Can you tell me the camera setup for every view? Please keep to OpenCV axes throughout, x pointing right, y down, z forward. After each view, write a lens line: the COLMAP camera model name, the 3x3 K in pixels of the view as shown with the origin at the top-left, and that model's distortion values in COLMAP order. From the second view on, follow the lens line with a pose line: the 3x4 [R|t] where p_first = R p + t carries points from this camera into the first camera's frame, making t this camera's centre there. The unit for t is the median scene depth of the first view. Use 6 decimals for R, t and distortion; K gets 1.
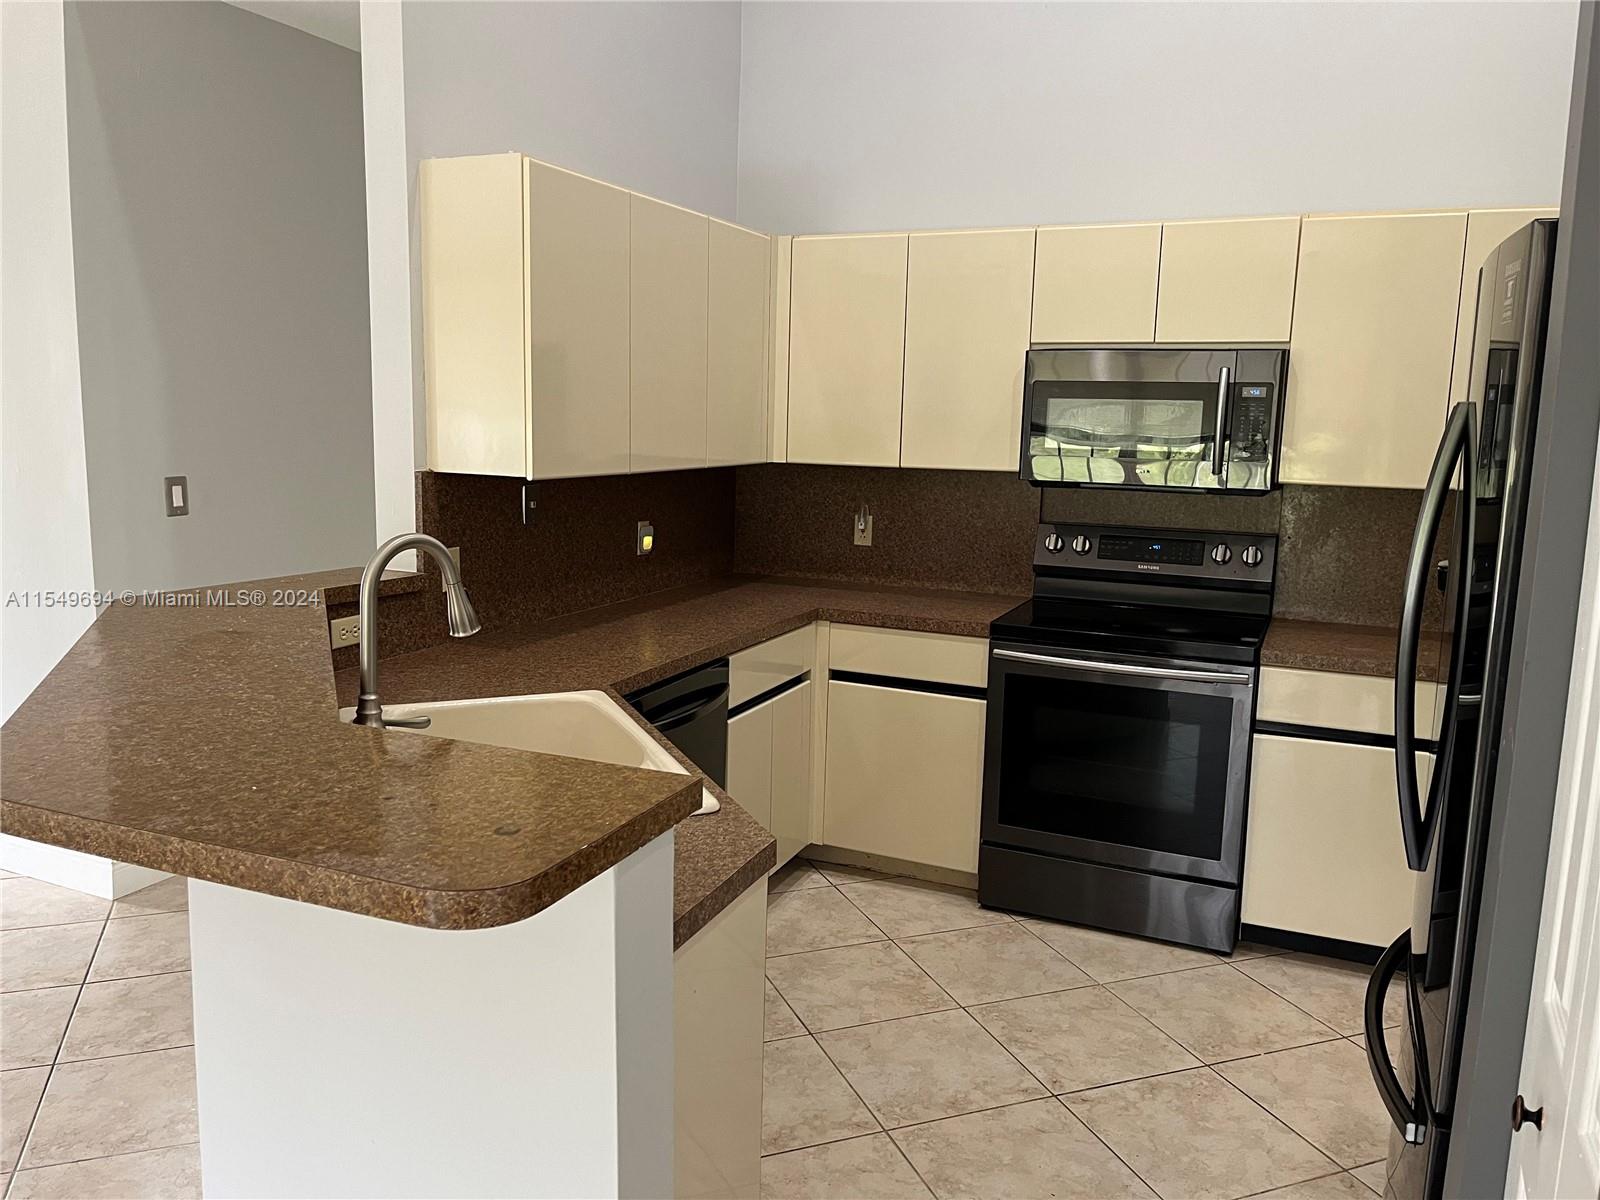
lens RADIAL K [[1210.1, 0, 795.1], [0, 1210.1, 606.0], [0, 0, 1]] dist [0.045977, -0.034889]
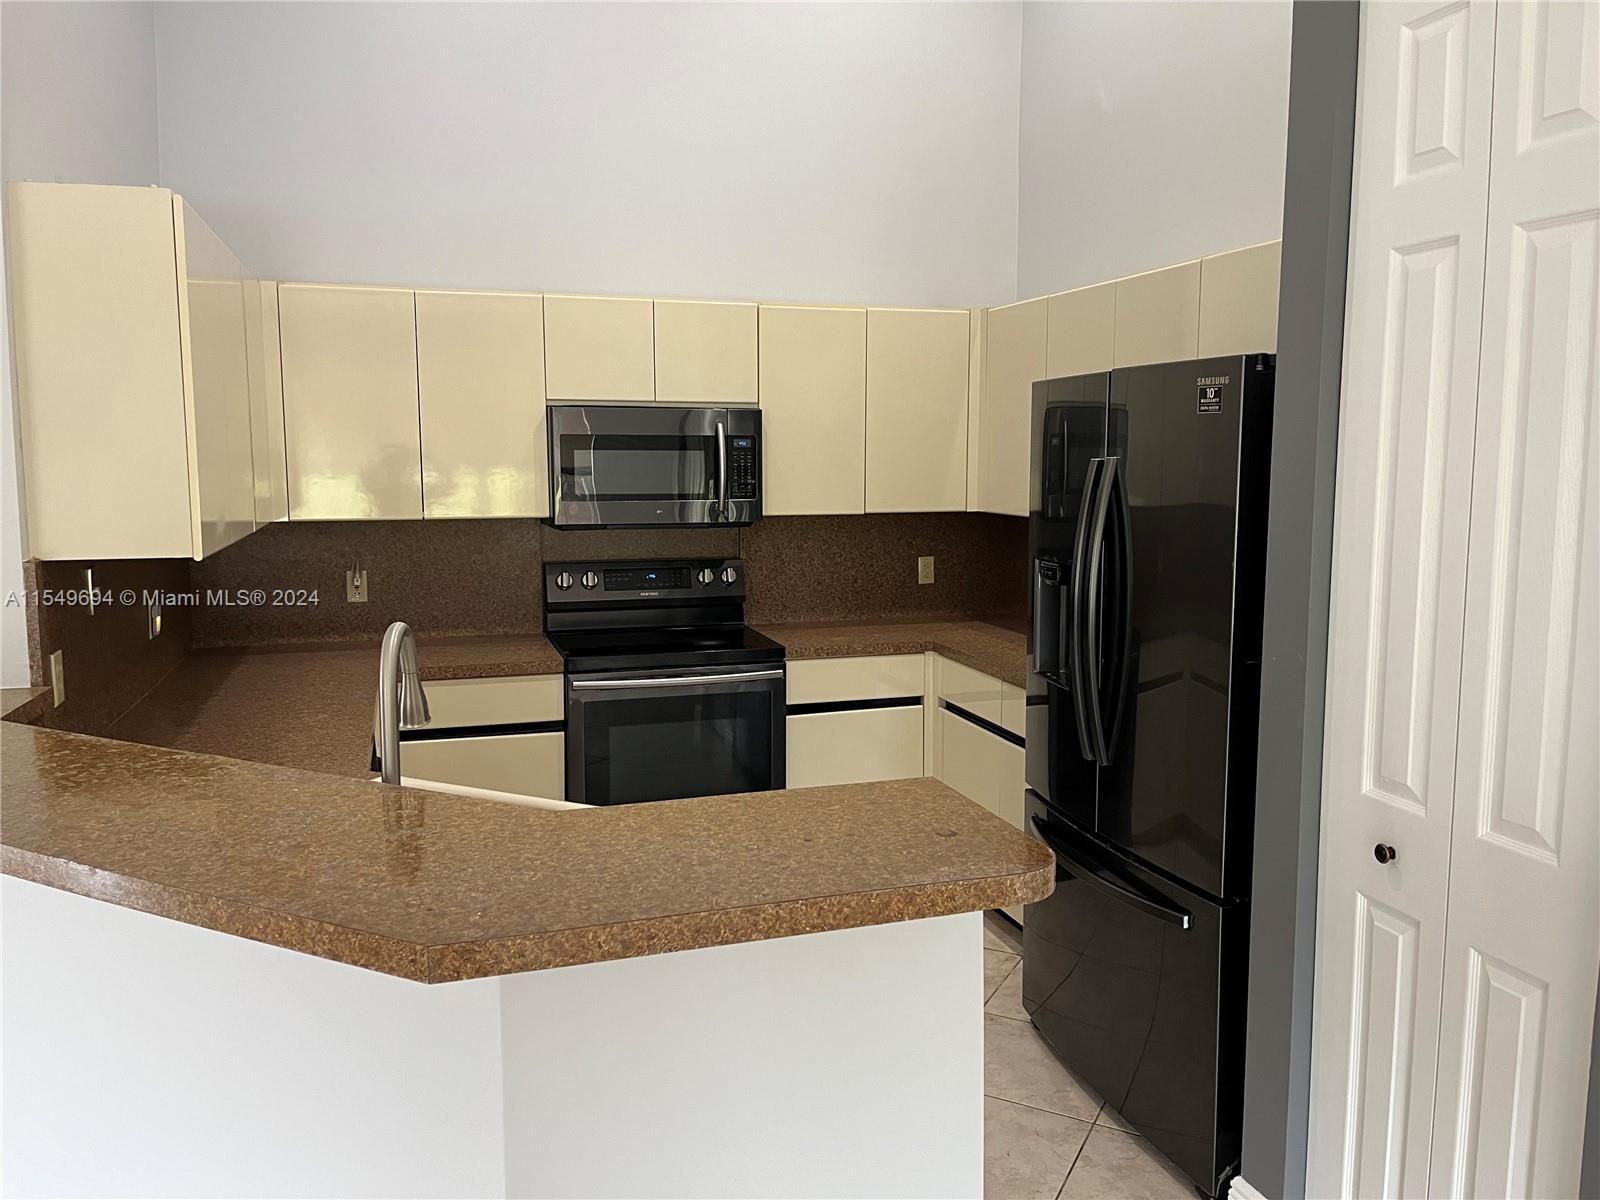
lens RADIAL K [[1210.1, 0, 787.9], [0, 1210.1, 593.4], [0, 0, 1]] dist [0.045977, -0.034889]
pose [[0.749217, -0.100017, 0.654729, -0.404625], [0.123036, 0.992343, 0.010799, -0.032080], [-0.650796, 0.072464, 0.755787, 0.055586]]
